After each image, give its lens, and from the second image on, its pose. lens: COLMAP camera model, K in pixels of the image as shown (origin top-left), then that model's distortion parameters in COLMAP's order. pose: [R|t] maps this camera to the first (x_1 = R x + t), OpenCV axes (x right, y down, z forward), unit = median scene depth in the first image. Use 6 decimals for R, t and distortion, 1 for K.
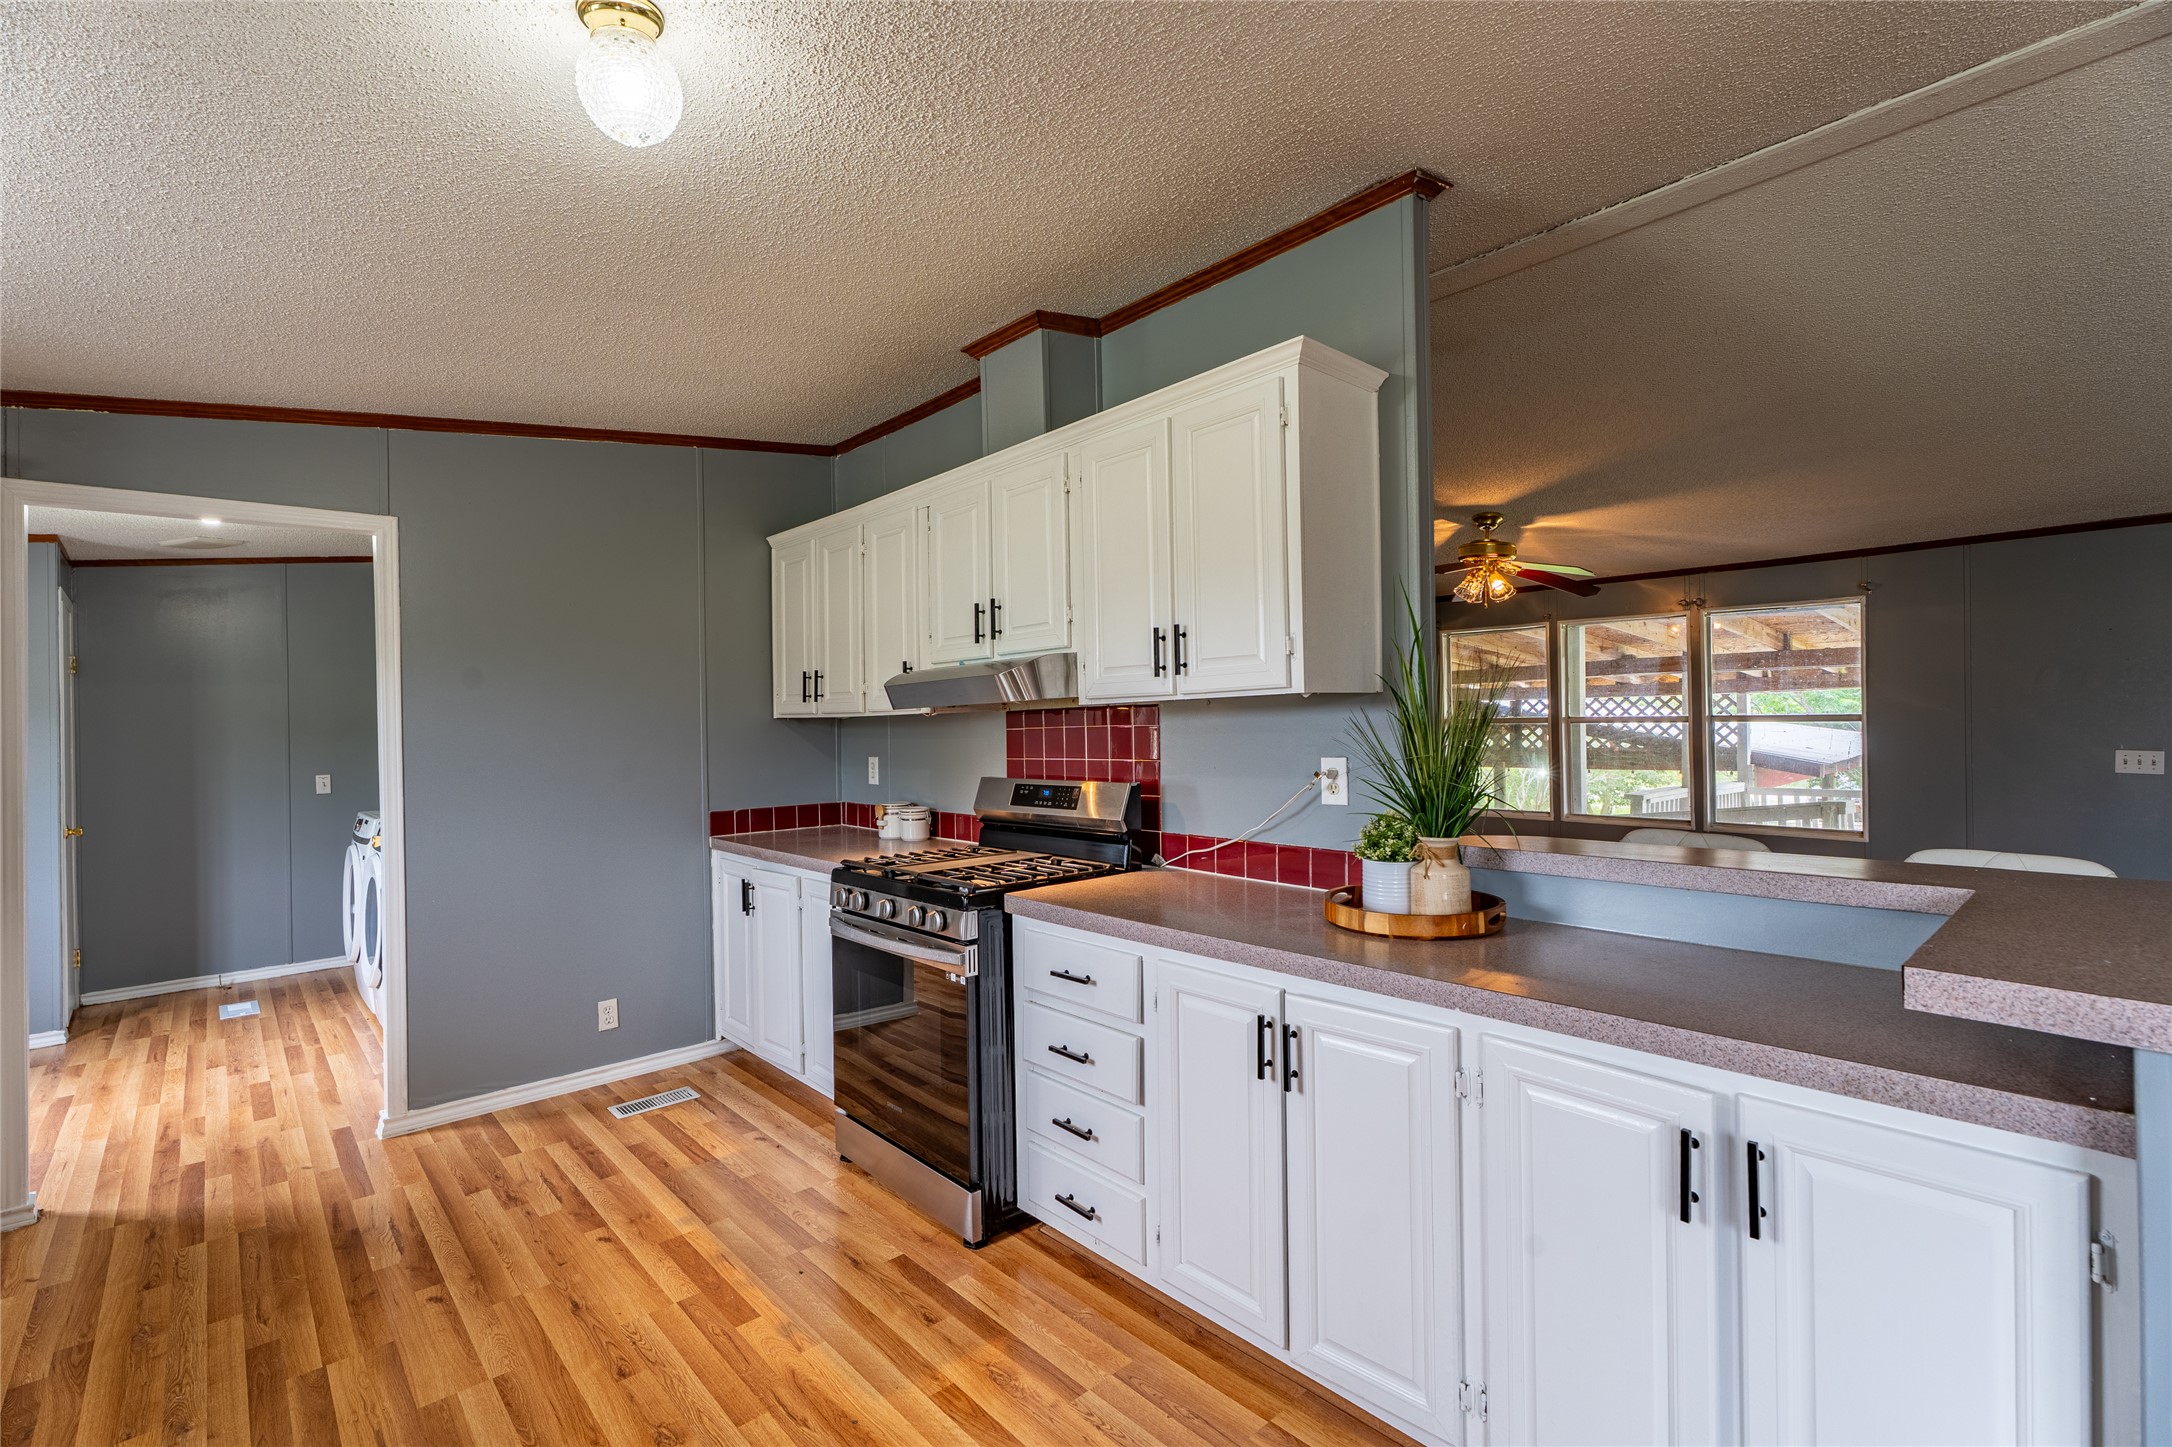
lens RADIAL K [[962.0, 0, 1067.9], [0, 962.0, 721.4], [0, 0, 1]] dist [0.006130, -0.001638]
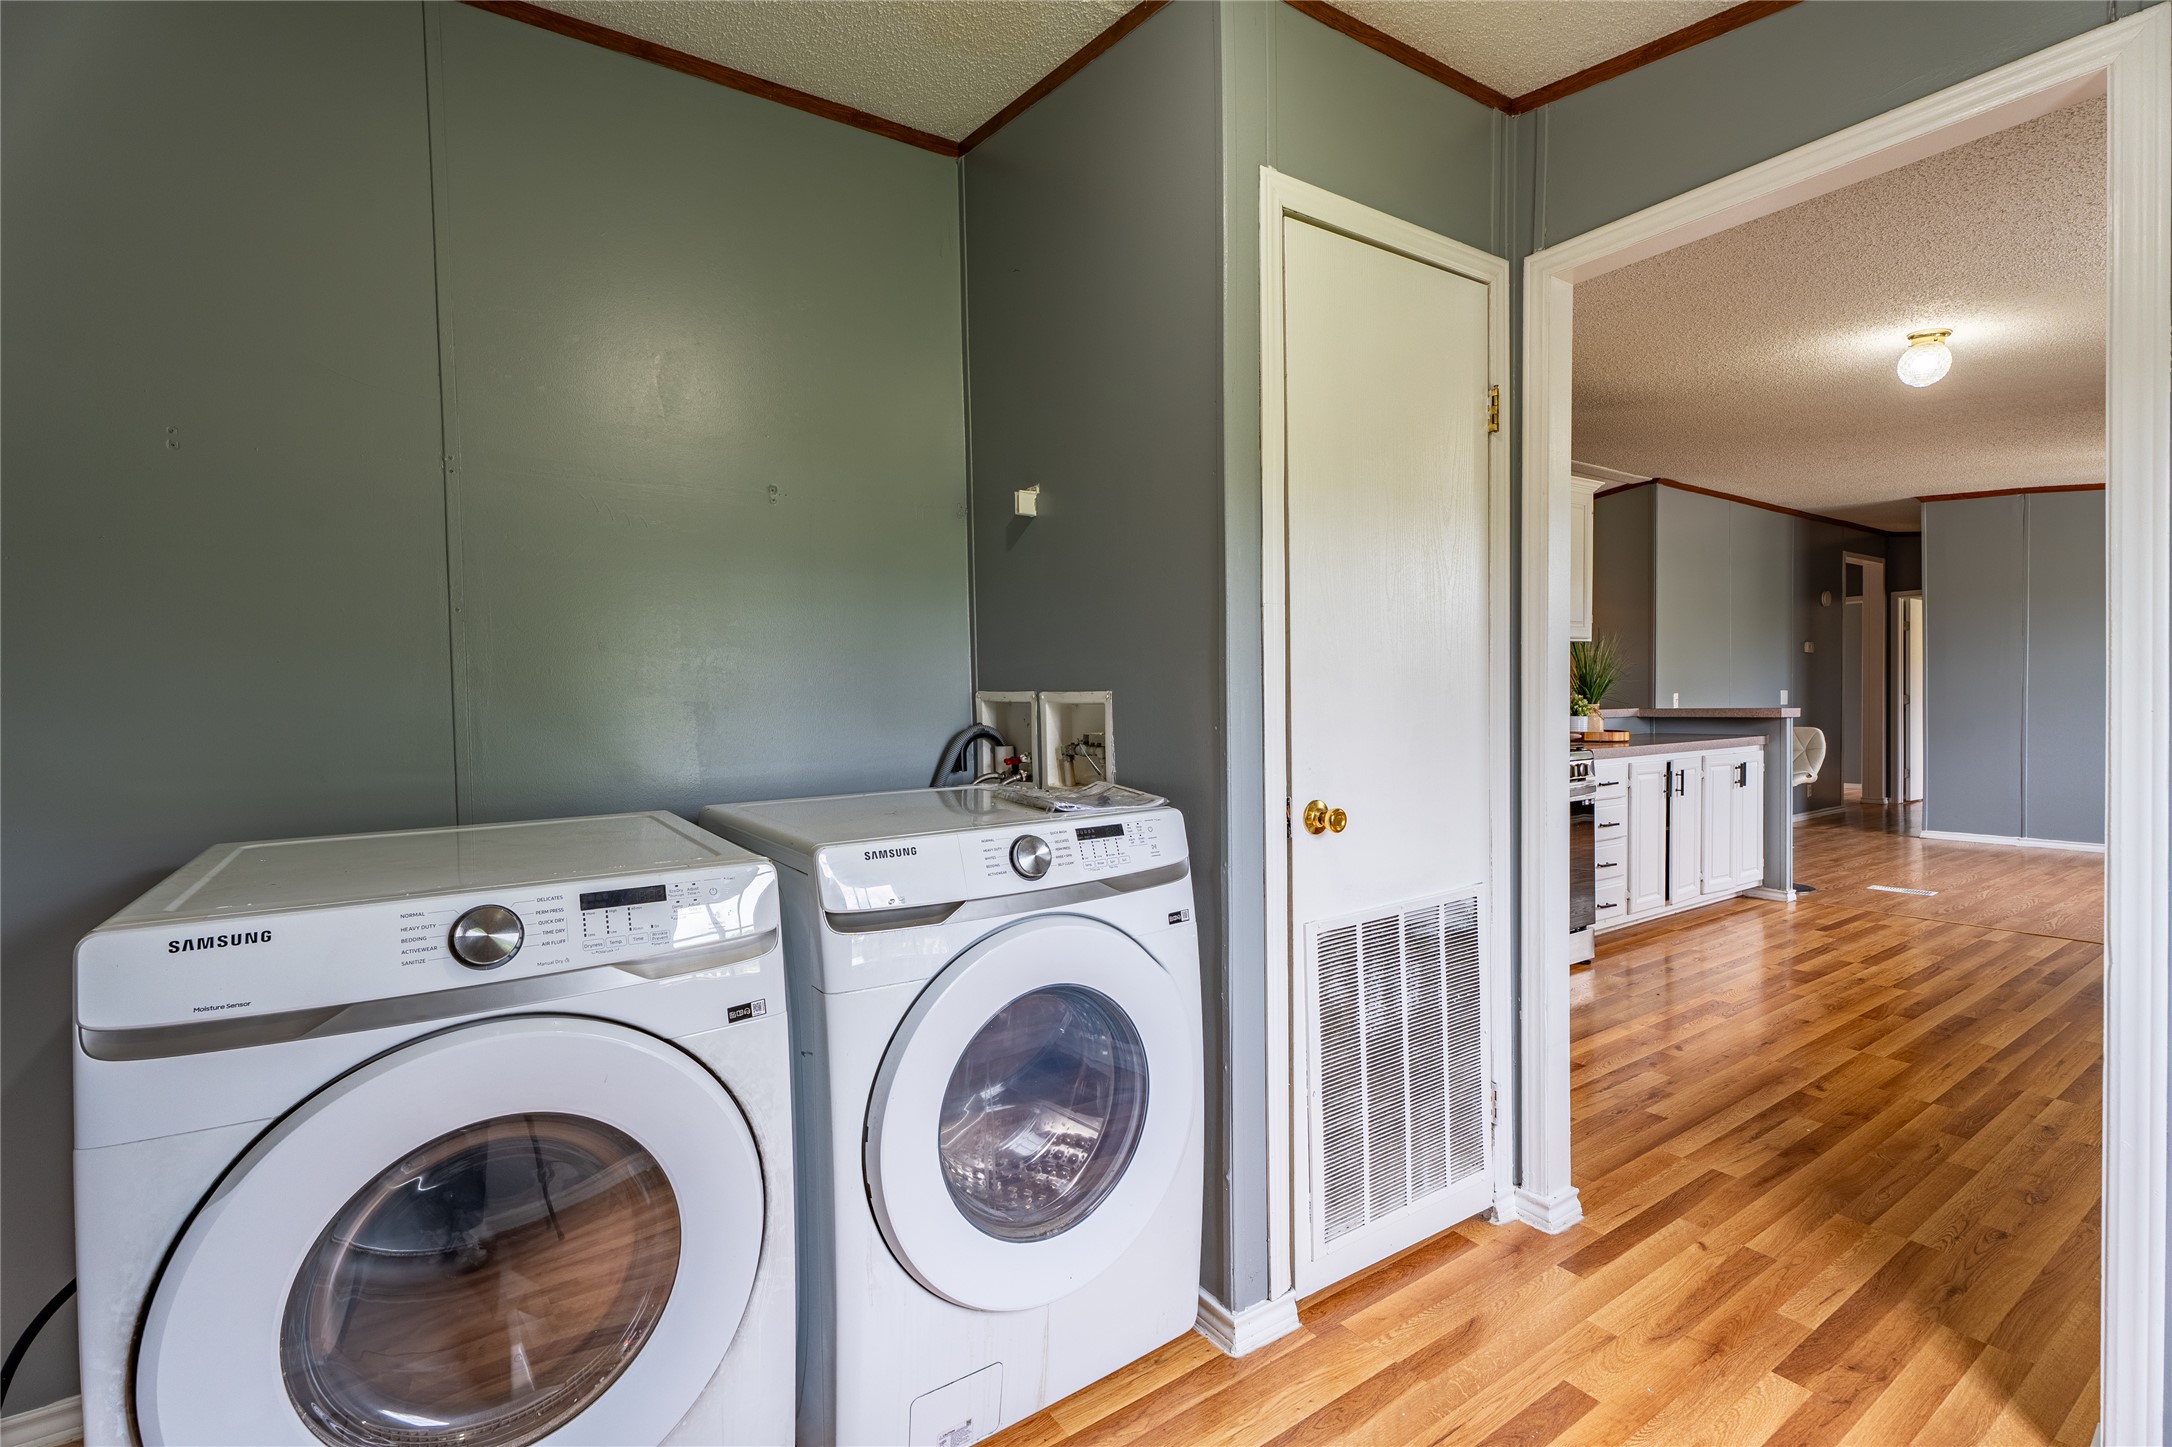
lens RADIAL K [[962.0, 0, 1082.2], [0, 962.0, 721.1], [0, 0, 1]] dist [0.006130, -0.001638]
pose [[0.131999, -0.010148, 0.991198, -1.629348], [0.005656, 0.999939, 0.009485, 0.098878], [-0.991234, 0.004354, 0.132048, 1.448728]]
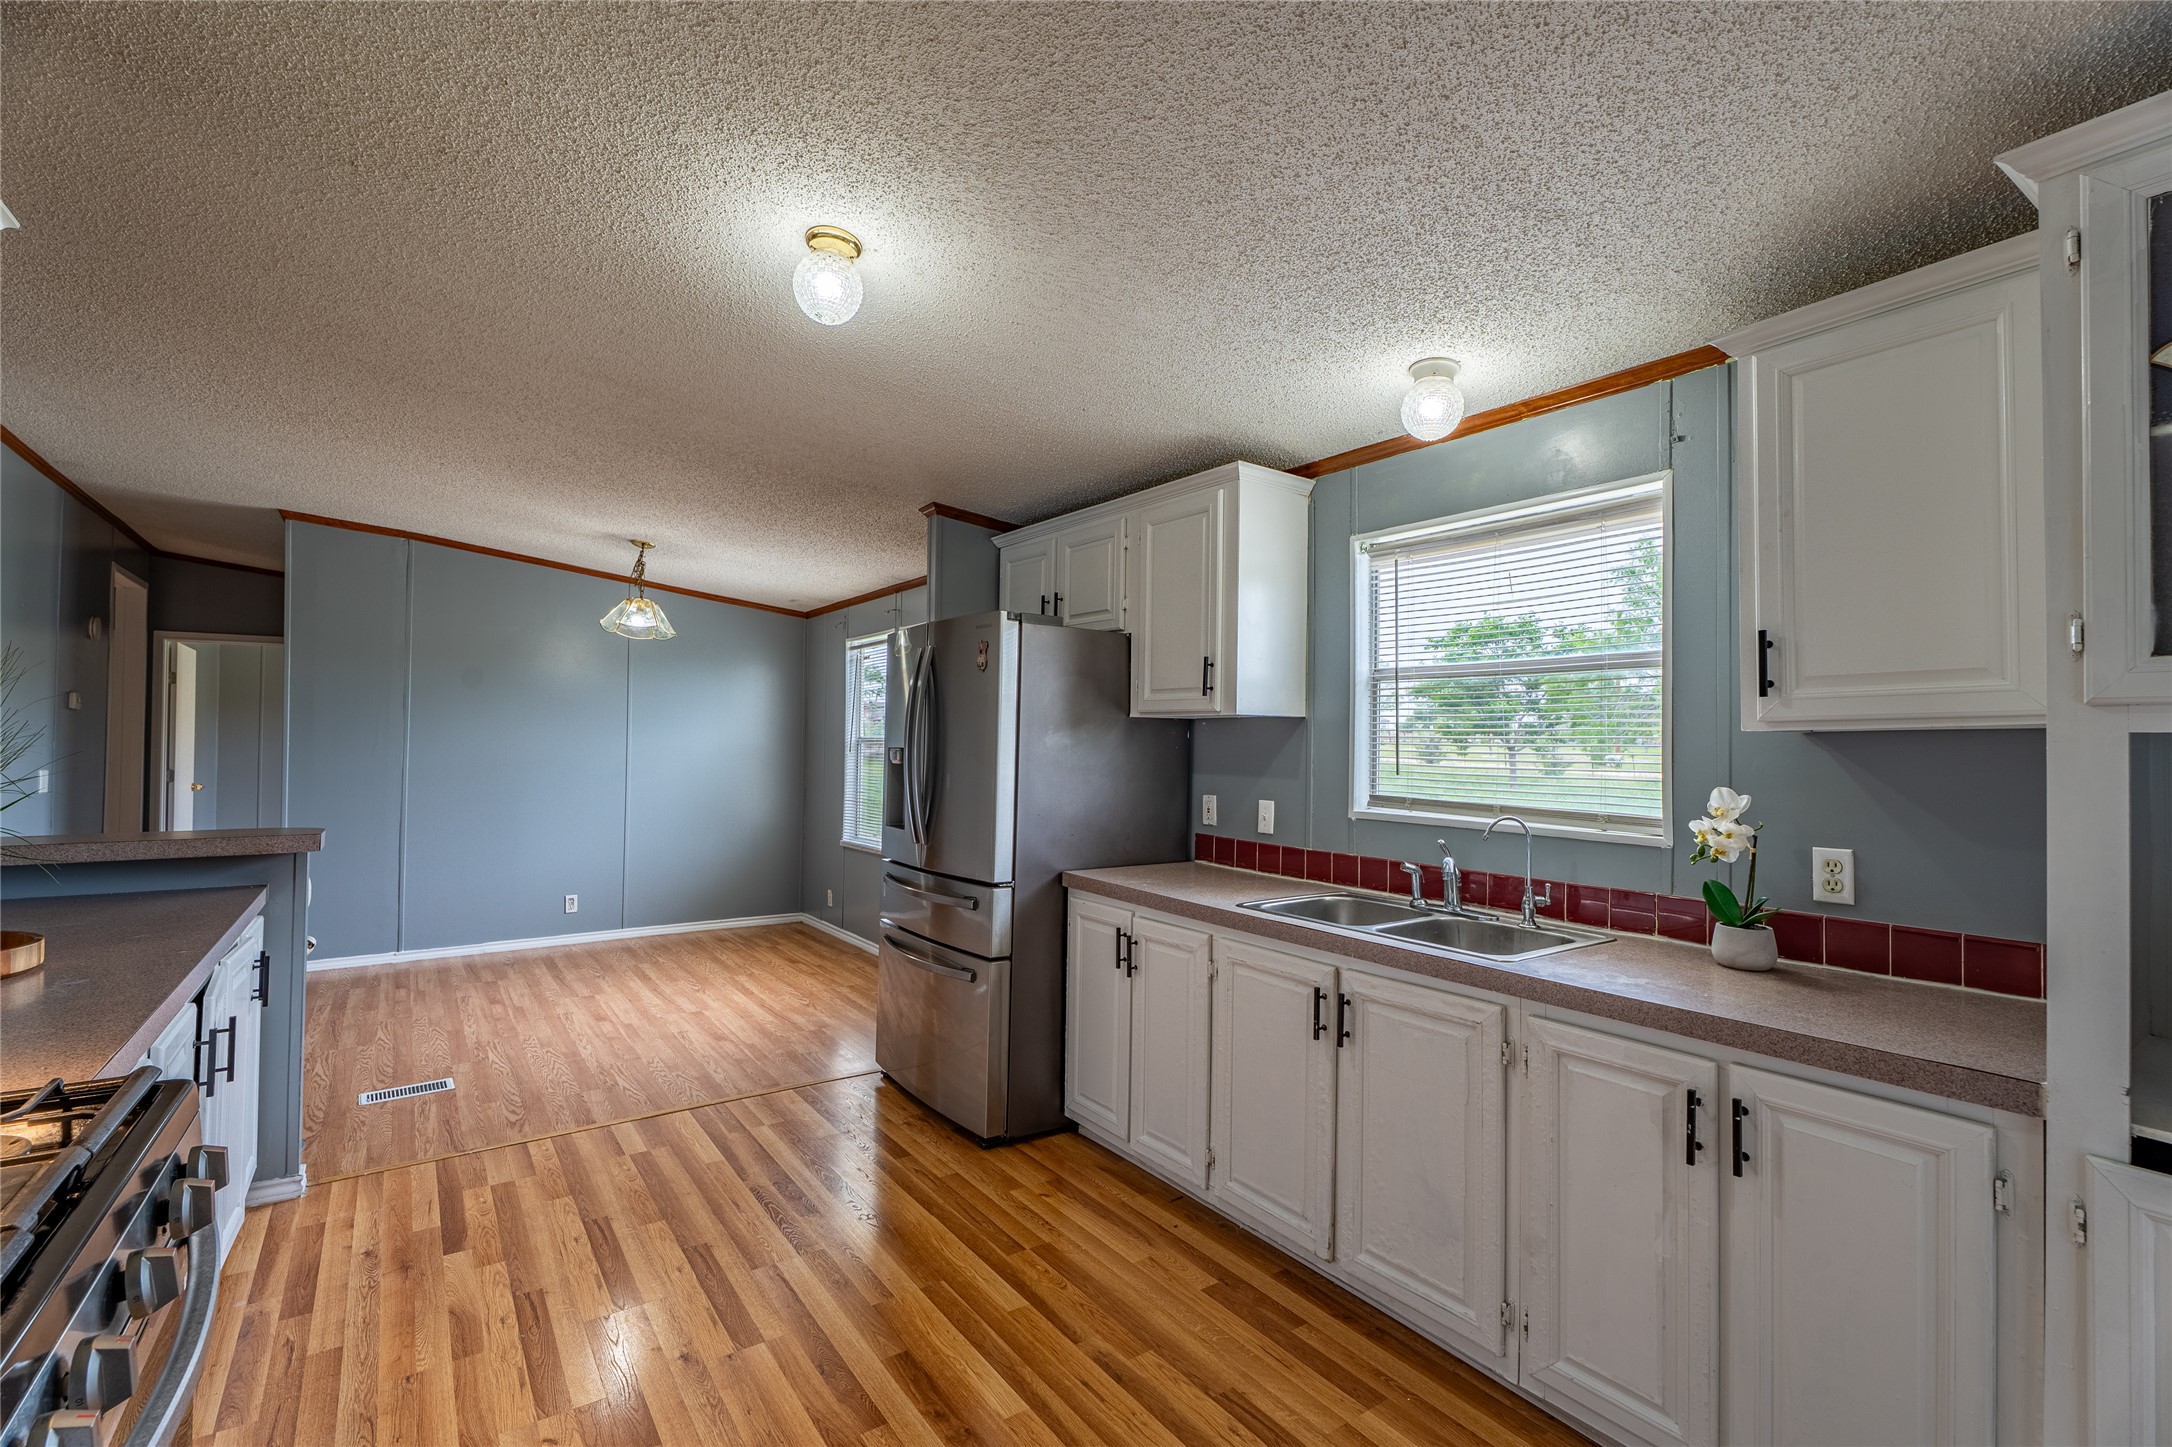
lens RADIAL K [[962.0, 0, 1069.2], [0, 962.0, 724.9], [0, 0, 1]] dist [0.006130, -0.001638]
pose [[-0.992383, 0.007100, 0.122983, -0.519572], [0.003330, 0.999519, -0.030828, 0.021605], [-0.123142, -0.030183, -0.991930, 1.250882]]
